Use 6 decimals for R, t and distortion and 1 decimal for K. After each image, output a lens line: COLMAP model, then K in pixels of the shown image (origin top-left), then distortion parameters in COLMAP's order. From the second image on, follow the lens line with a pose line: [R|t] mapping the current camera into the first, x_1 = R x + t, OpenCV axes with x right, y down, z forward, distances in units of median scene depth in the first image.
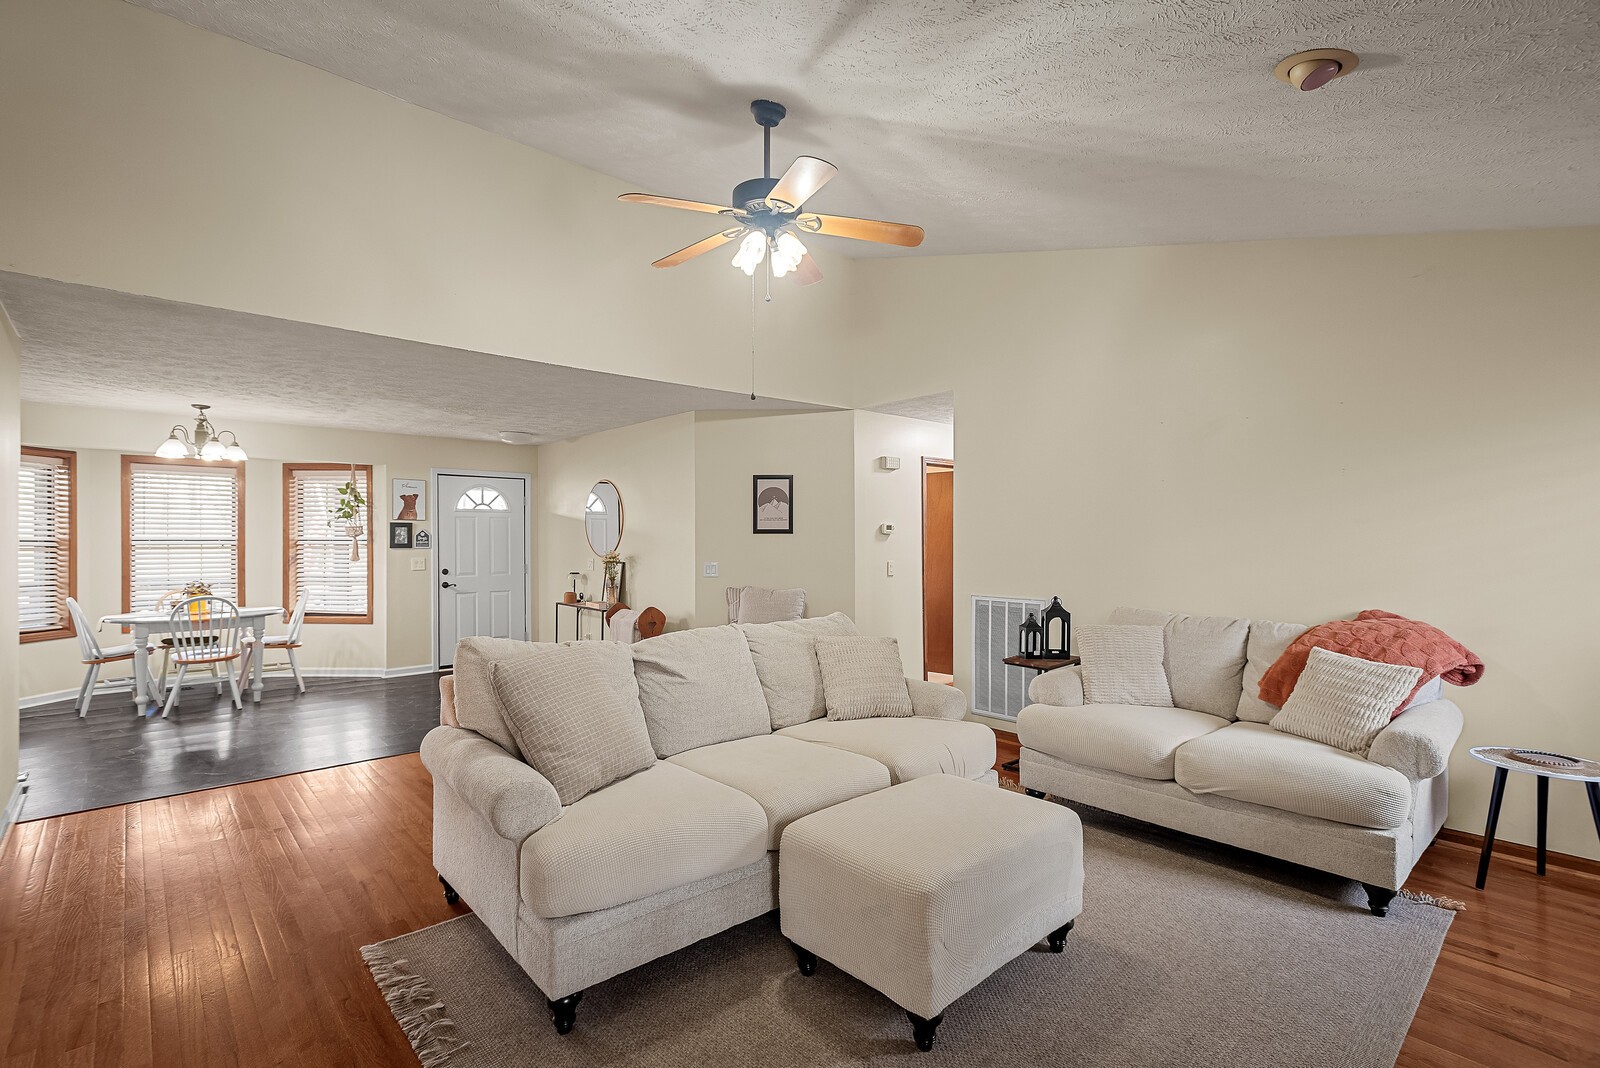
lens RADIAL K [[734.2, 0, 799.2], [0, 734.2, 538.6], [0, 0, 1]] dist [0.000899, -0.006188]
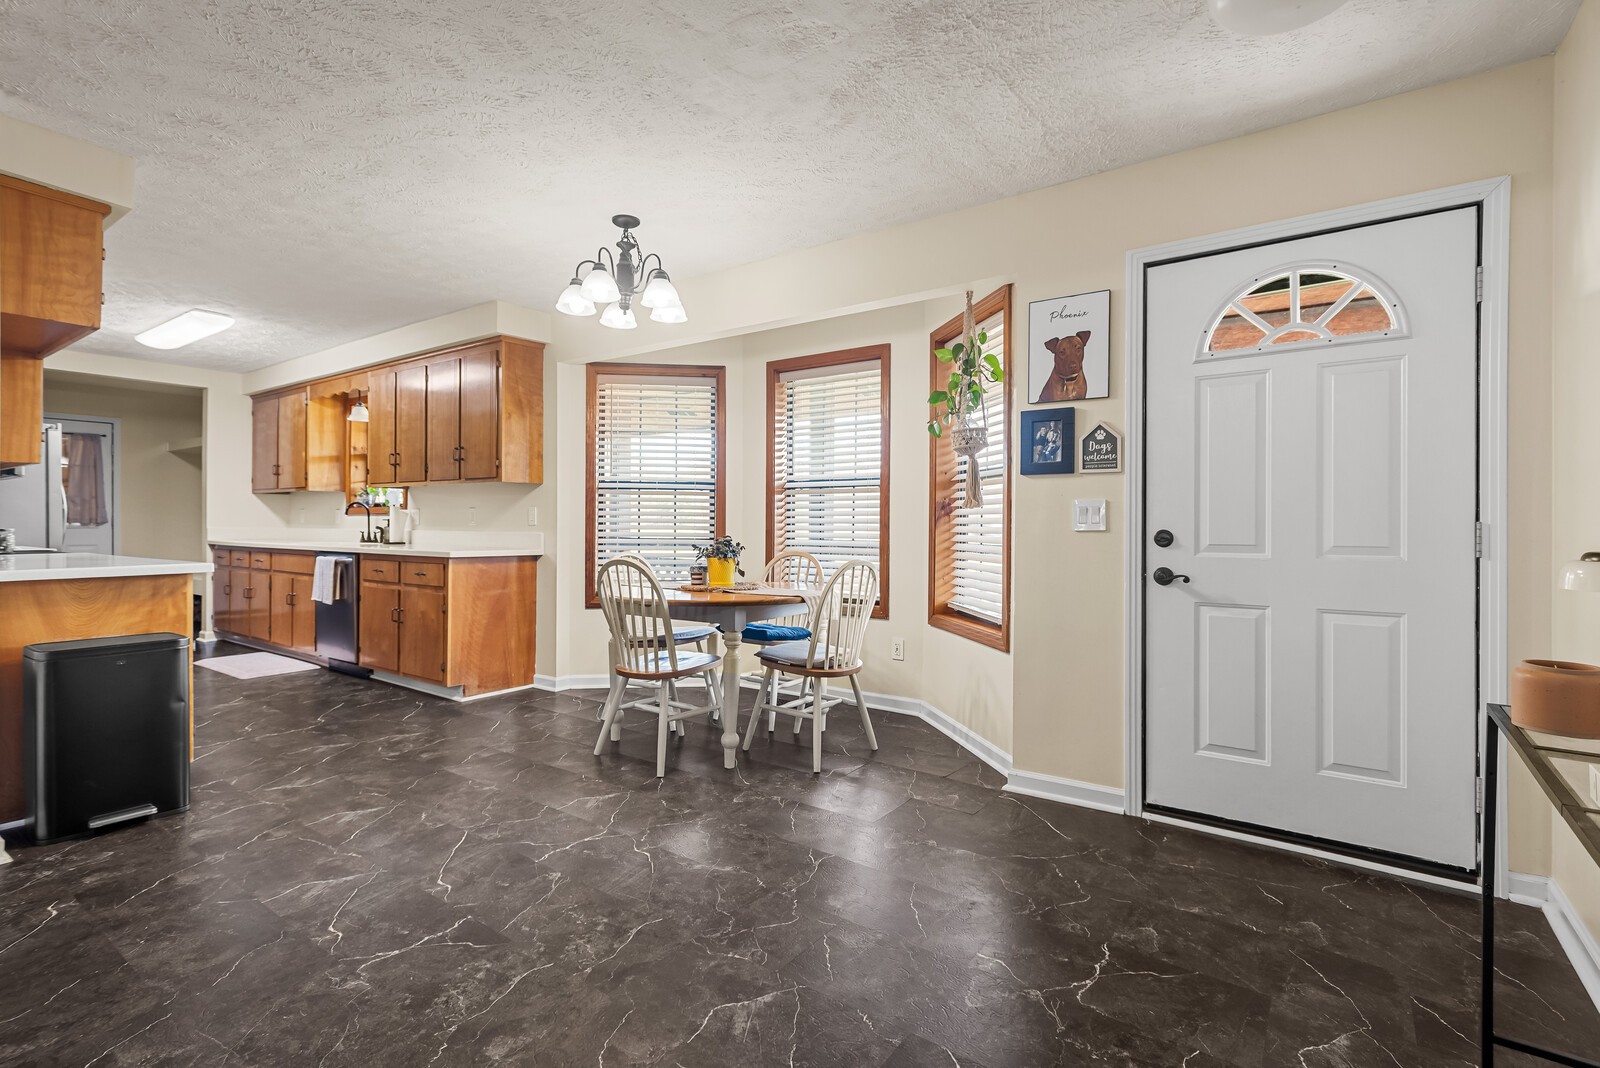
lens RADIAL K [[744.5, 0, 794.9], [0, 744.5, 525.0], [0, 0, 1]] dist [0.007260, -0.000325]
pose [[0.207337, 0.003236, -0.978264, -0.184485], [-0.001884, 0.999994, 0.002909, 0.041107], [0.978268, 0.001240, 0.207342, 0.815474]]
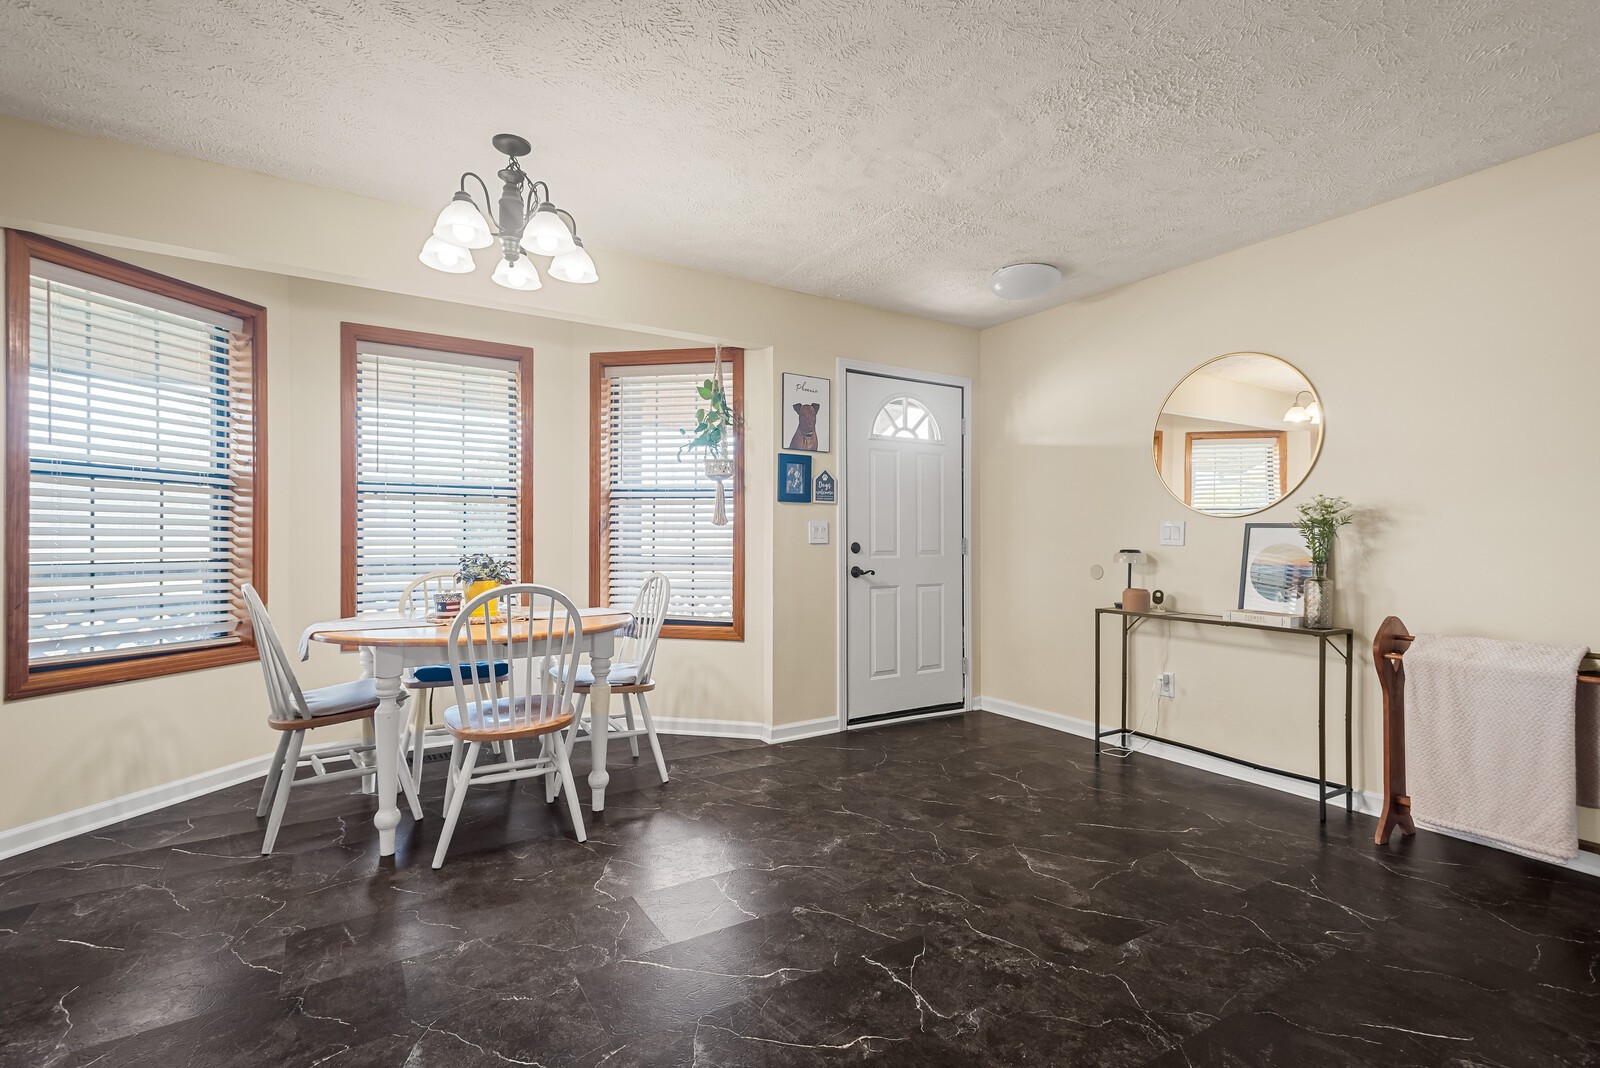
lens RADIAL K [[732.3, 0, 788.9], [0, 732.3, 537.6], [0, 0, 1]] dist [0.015598, 0.000137]
pose [[0.982812, 0.004001, -0.184566, -0.465408], [-0.003893, 0.999992, 0.000948, 0.040314], [0.184568, -0.000213, 0.982820, 0.488534]]
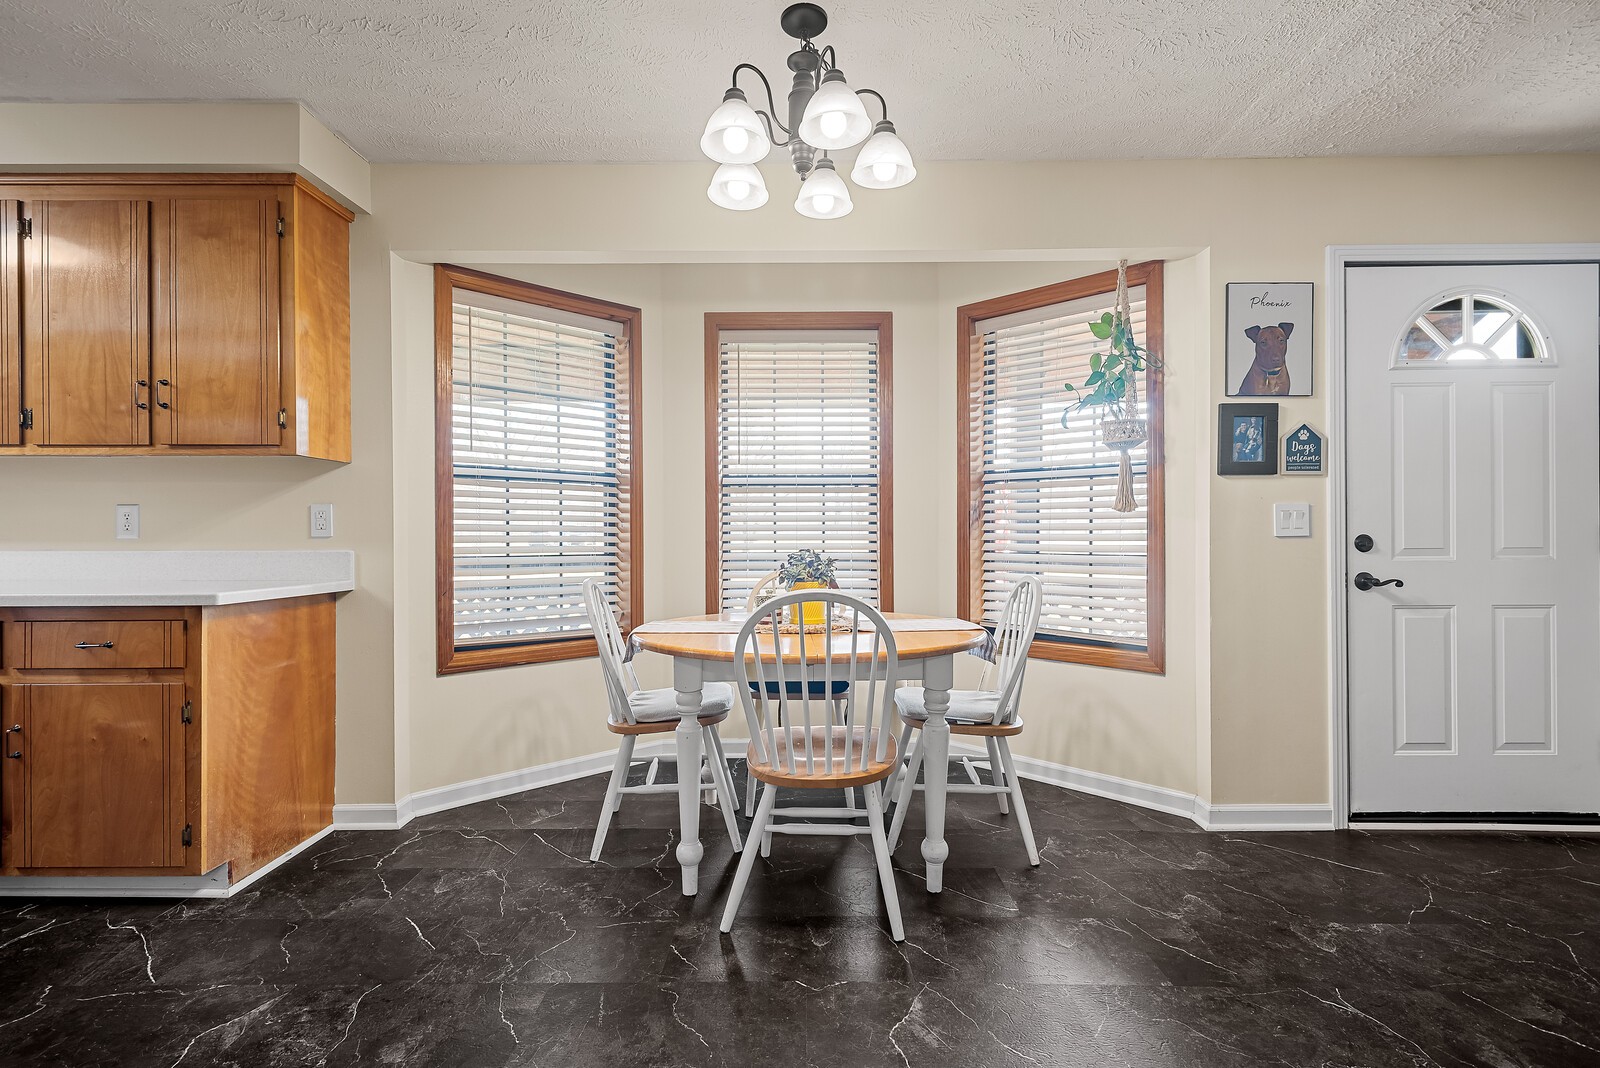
lens RADIAL K [[736.5, 0, 796.7], [0, 736.5, 537.1], [0, 0, 1]] dist [0.011284, -0.001360]
pose [[0.733326, 0.002333, -0.679873, -0.476629], [0.003648, 0.999966, 0.007366, 0.041820], [0.679867, -0.007882, 0.733293, 0.605894]]
